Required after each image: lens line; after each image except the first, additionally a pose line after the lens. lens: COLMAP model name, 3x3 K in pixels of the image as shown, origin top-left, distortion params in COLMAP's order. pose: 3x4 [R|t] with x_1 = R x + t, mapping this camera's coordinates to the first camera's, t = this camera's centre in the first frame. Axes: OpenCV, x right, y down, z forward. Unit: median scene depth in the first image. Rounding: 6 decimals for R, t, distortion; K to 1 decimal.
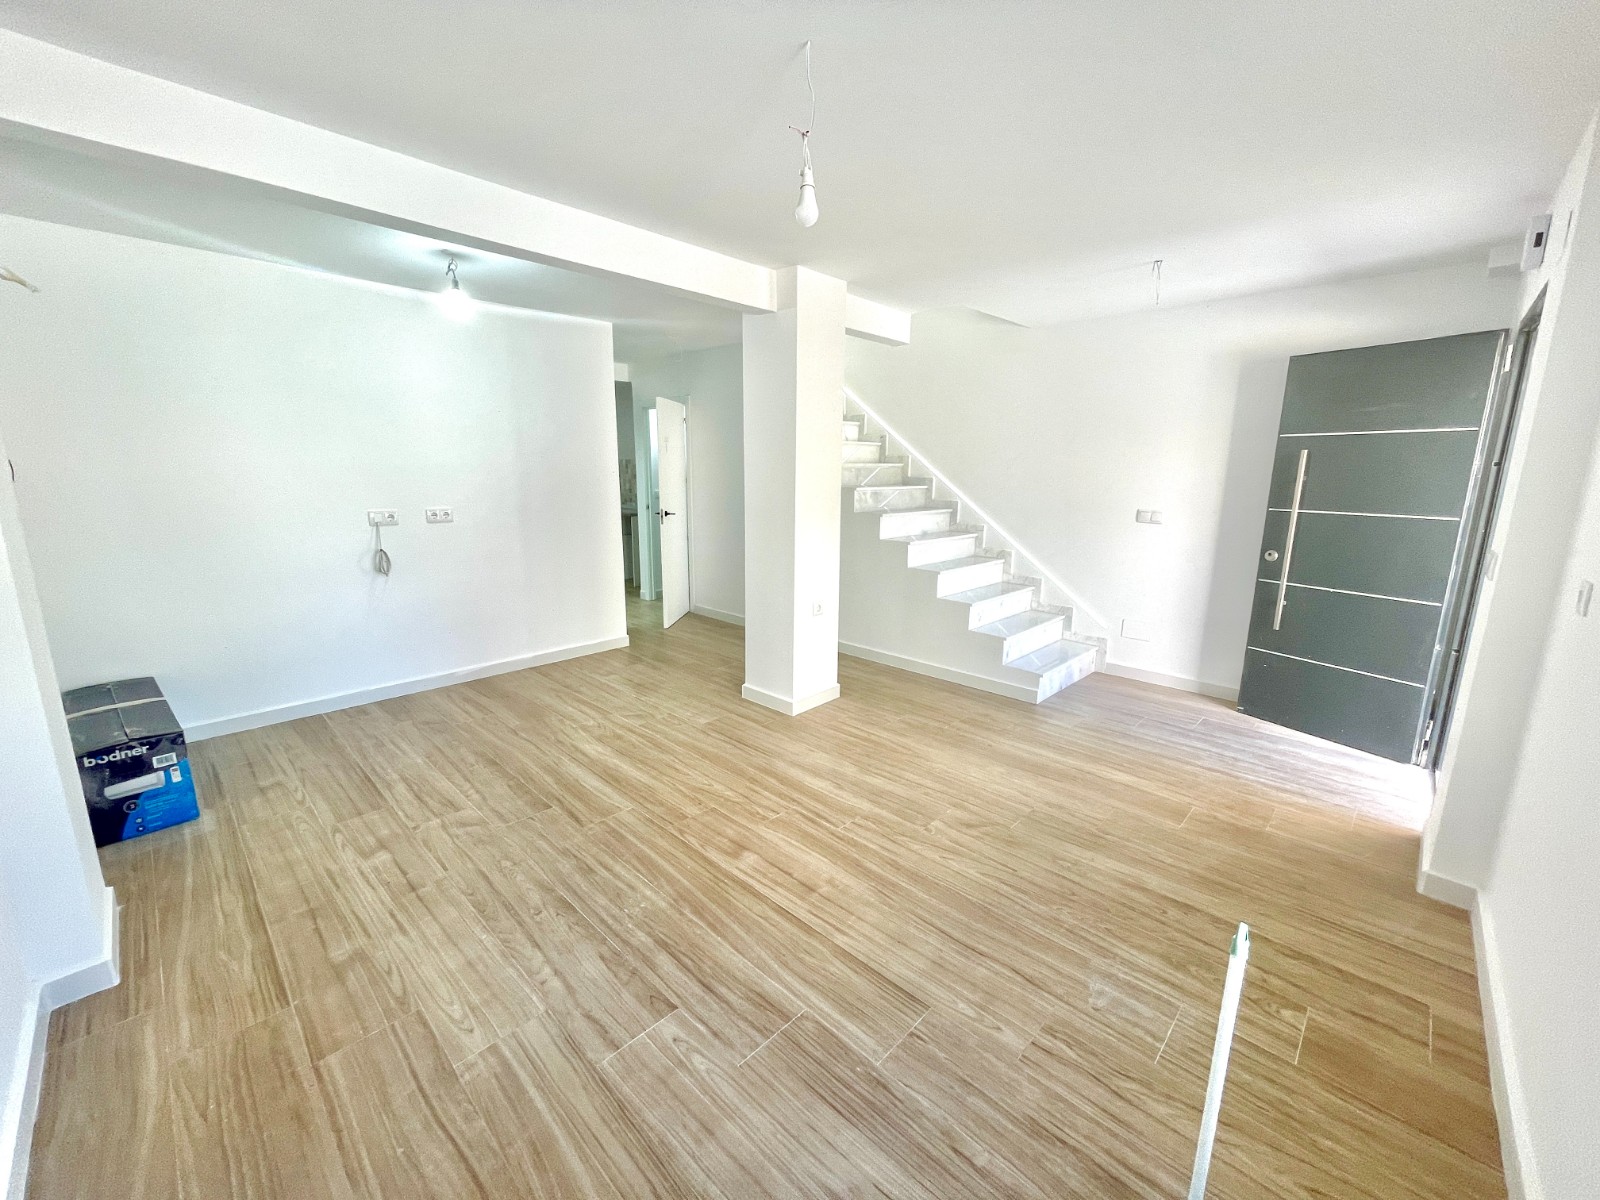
lens RADIAL K [[645.8, 0, 793.7], [0, 645.8, 590.2], [0, 0, 1]] dist [-0.002380, 0.000917]
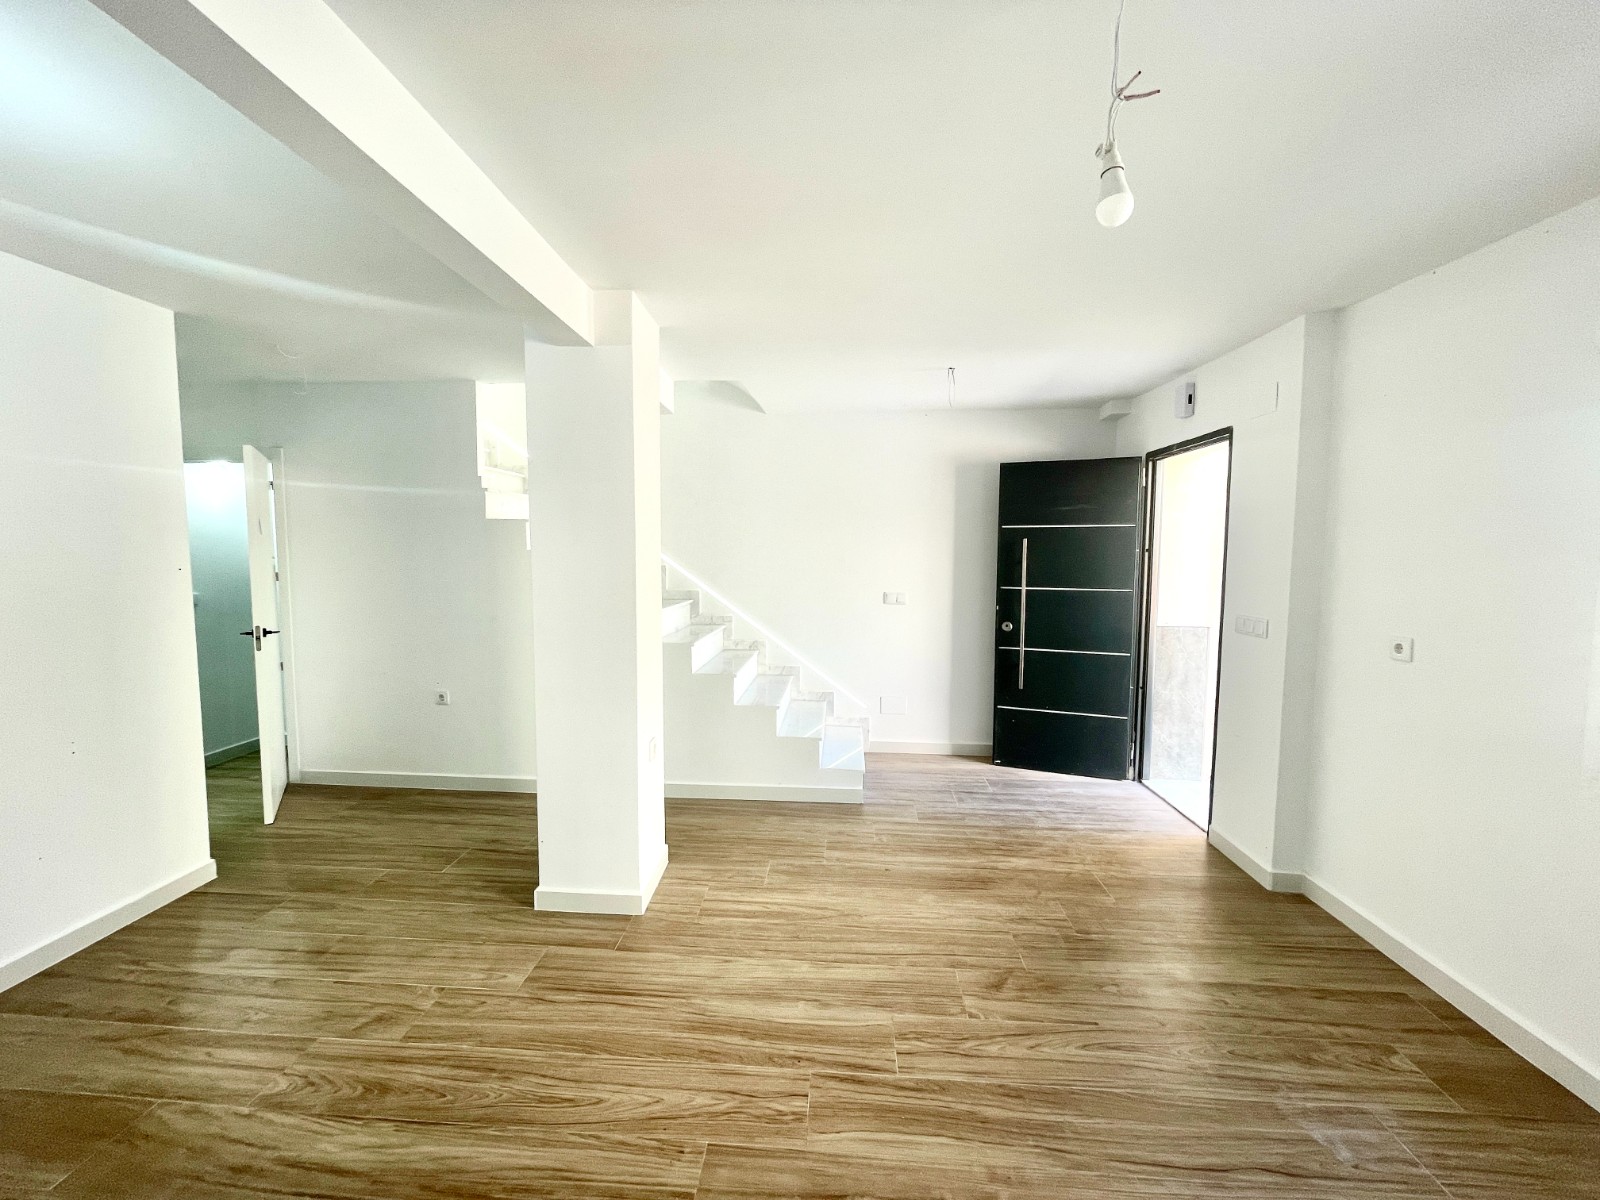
lens RADIAL K [[645.8, 0, 794.2], [0, 645.8, 590.6], [0, 0, 1]] dist [-0.002380, 0.000917]
pose [[0.766265, -0.046791, 0.640818, -0.371473], [0.123438, 0.989487, -0.075352, -0.092497], [-0.630556, 0.136840, 0.763986, 0.396377]]
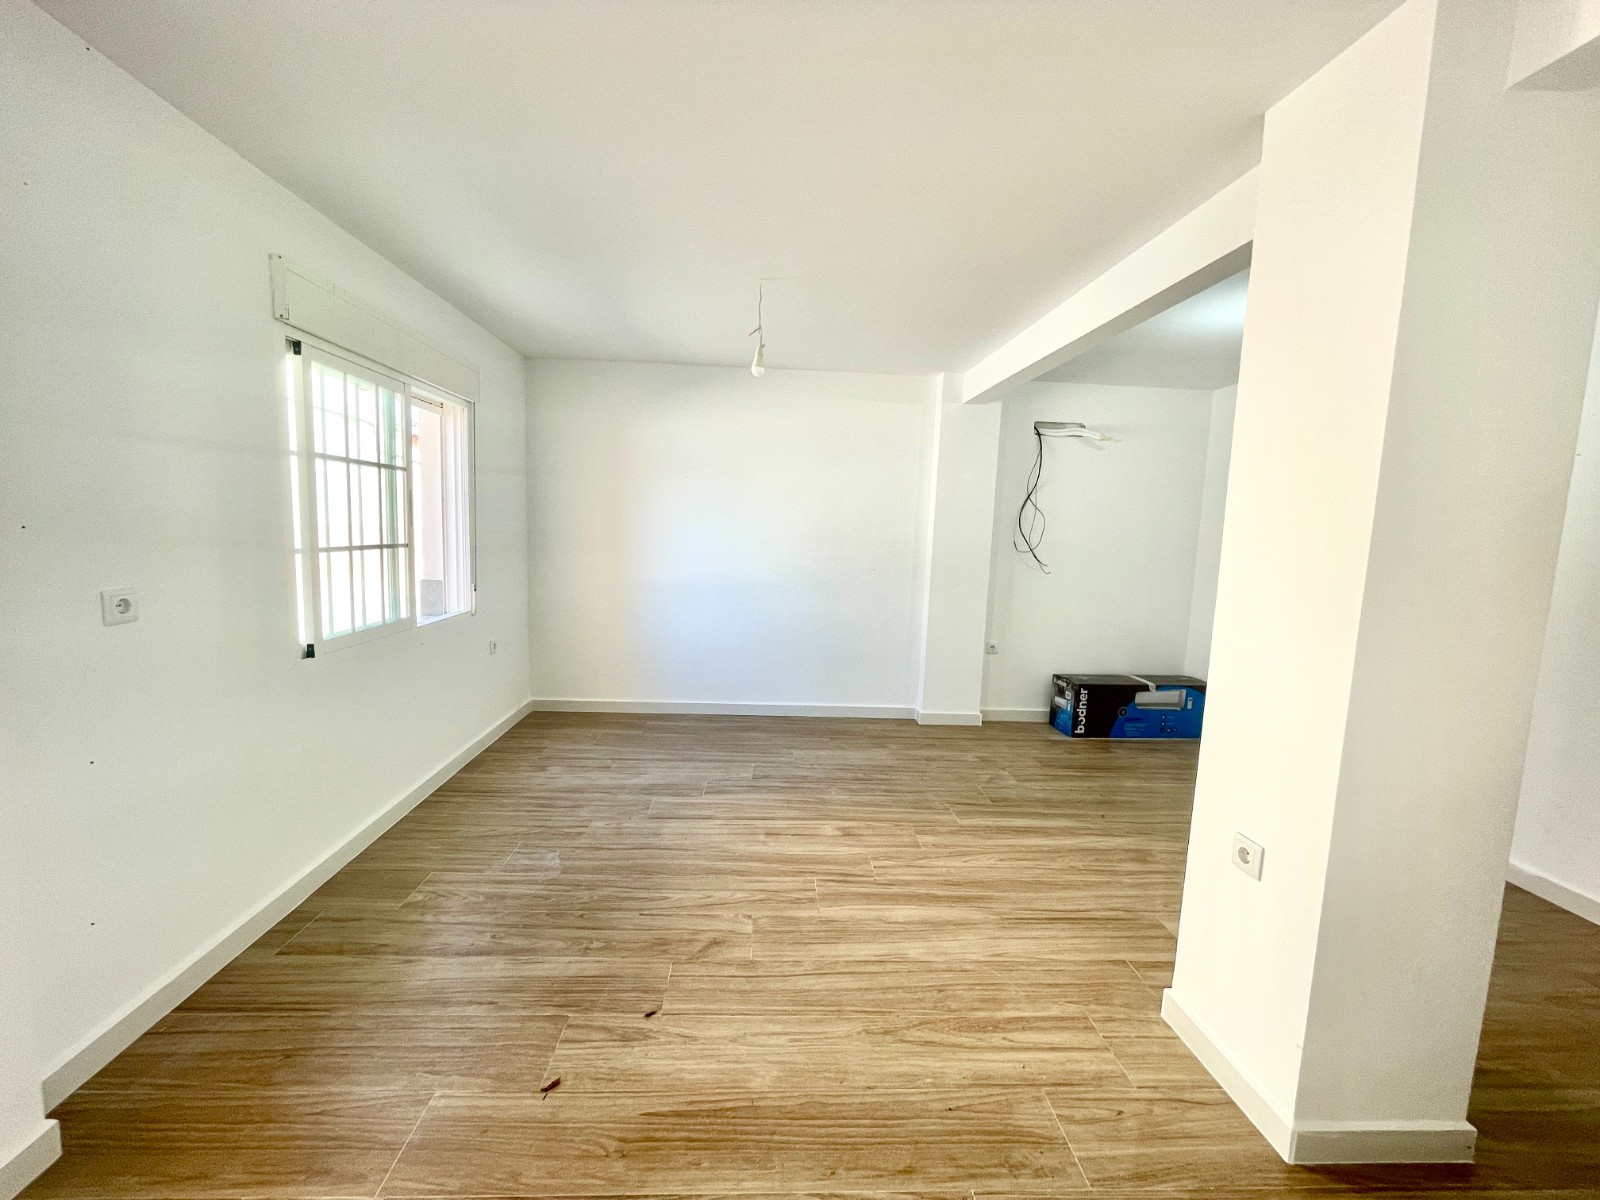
lens RADIAL K [[645.8, 0, 796.0], [0, 645.8, 597.0], [0, 0, 1]] dist [-0.002380, 0.000917]
pose [[-0.681379, 0.049141, -0.730280, 0.663370], [-0.178045, 0.956646, 0.230496, -0.219848], [0.709946, 0.287078, -0.643089, 1.260661]]
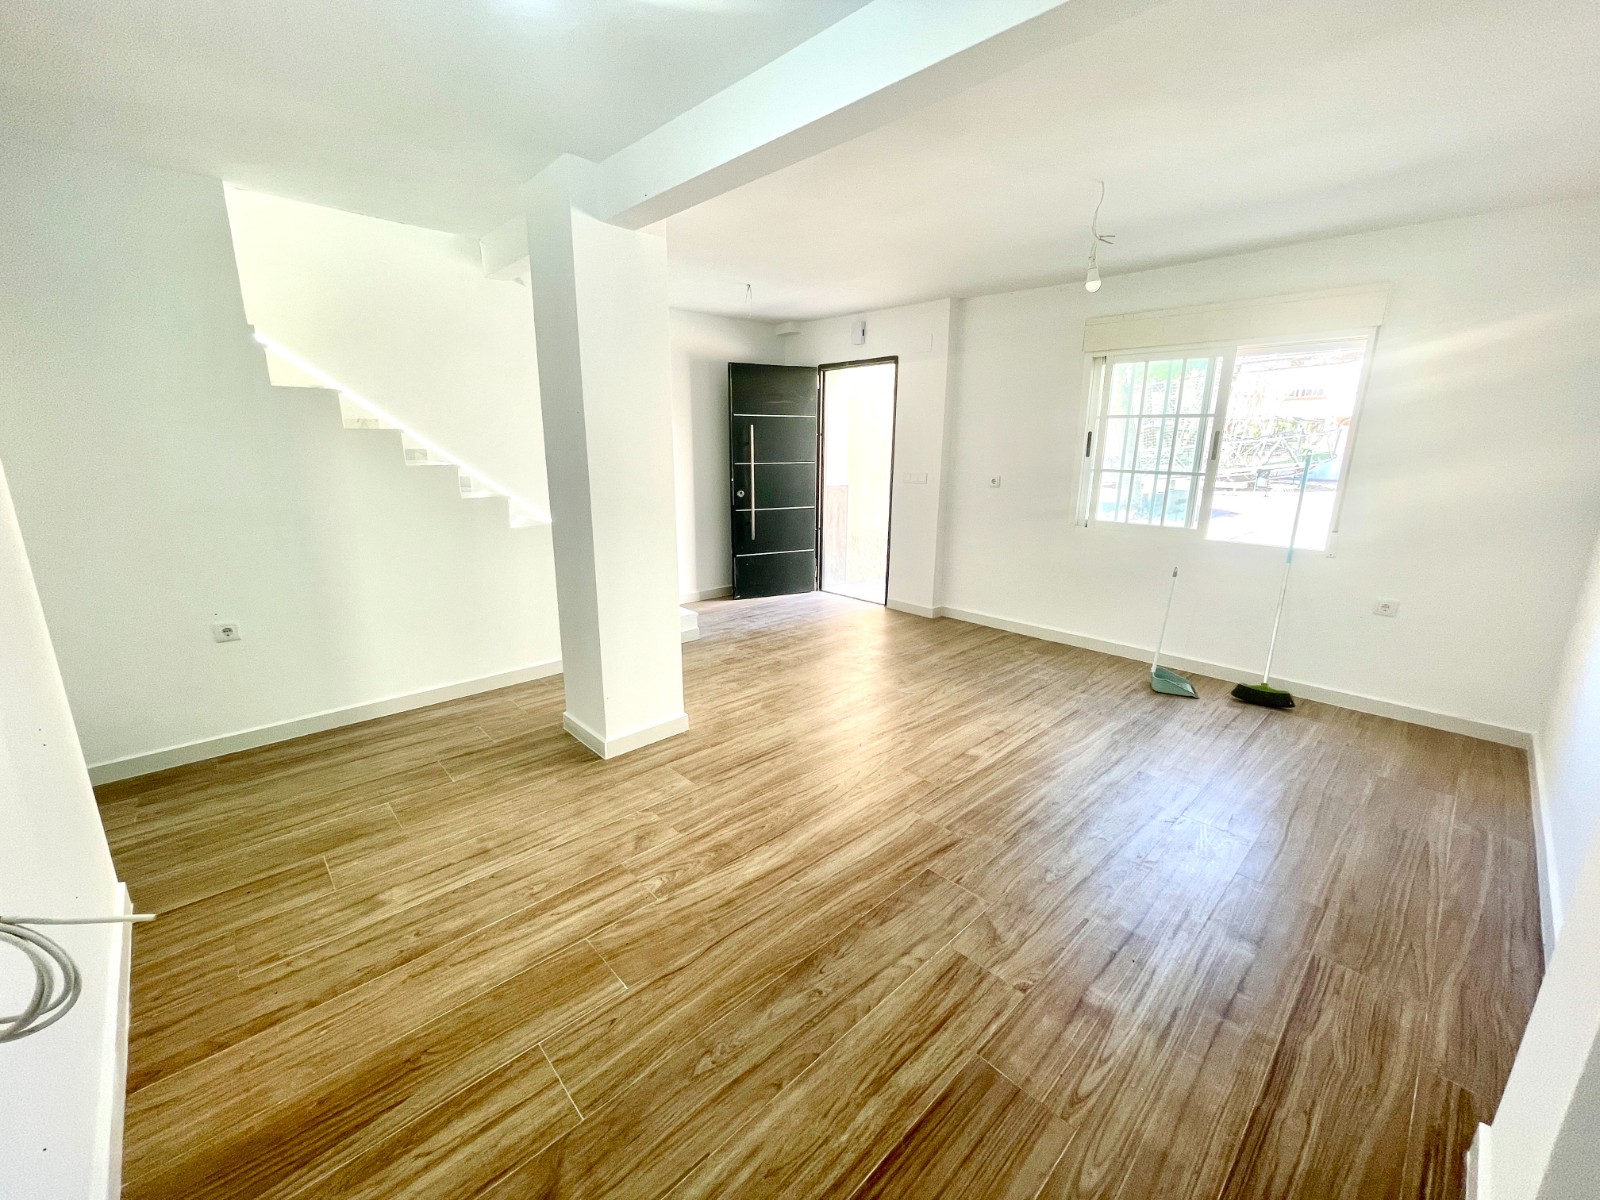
lens RADIAL K [[645.8, 0, 789.9], [0, 645.8, 594.3], [0, 0, 1]] dist [-0.002380, 0.000917]
pose [[0.047914, -0.240923, 0.969361, -0.964214], [0.184469, 0.955916, 0.228464, -0.183252], [-0.981670, 0.167870, 0.090245, 0.931151]]
